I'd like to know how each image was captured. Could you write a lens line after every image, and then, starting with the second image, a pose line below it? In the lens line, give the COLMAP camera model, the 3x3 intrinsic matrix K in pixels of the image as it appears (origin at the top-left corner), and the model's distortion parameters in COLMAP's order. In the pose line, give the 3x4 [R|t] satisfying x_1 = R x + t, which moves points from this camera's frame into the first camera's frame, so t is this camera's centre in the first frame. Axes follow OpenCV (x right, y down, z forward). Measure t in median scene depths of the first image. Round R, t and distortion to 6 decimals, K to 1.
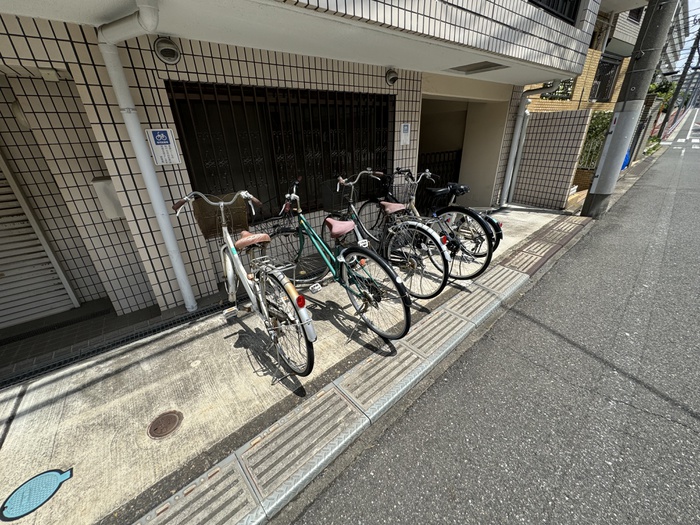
lens RADIAL K [[281.5, 0, 346.9], [0, 281.5, 261.8], [0, 0, 1]] dist [-0.003183, -0.000002]
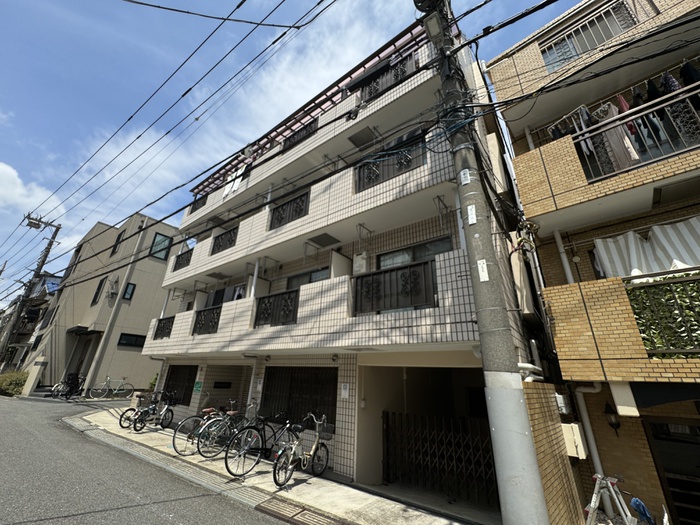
lens RADIAL K [[281.5, 0, 358.5], [0, 281.5, 230.9], [0, 0, 1]] dist [-0.003183, -0.000002]
pose [[0.247004, -0.382488, -0.890332, 1.977921], [-0.419766, 0.785885, -0.454073, -0.474728], [0.873376, 0.485889, 0.033561, 0.577322]]
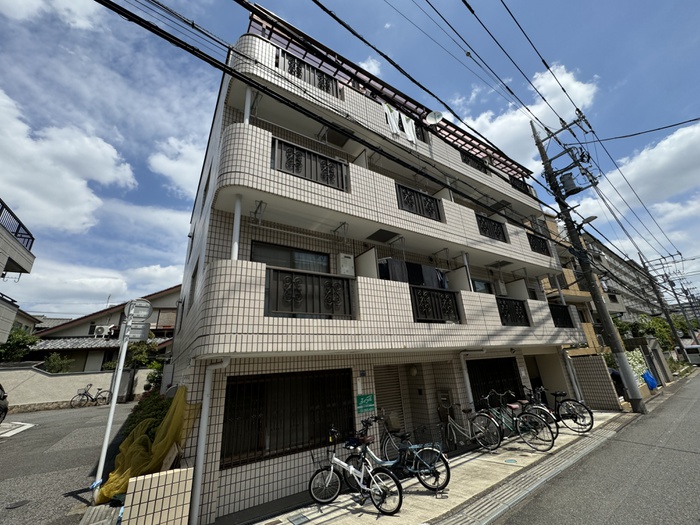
lens RADIAL K [[281.5, 0, 350.2], [0, 281.5, 261.2], [0, 0, 1]] dist [-0.003183, -0.000002]
pose [[0.995808, -0.059416, -0.069544, -1.080606], [-0.007670, 0.703381, -0.710771, 0.610675], [0.091147, 0.708325, 0.699977, -1.518197]]
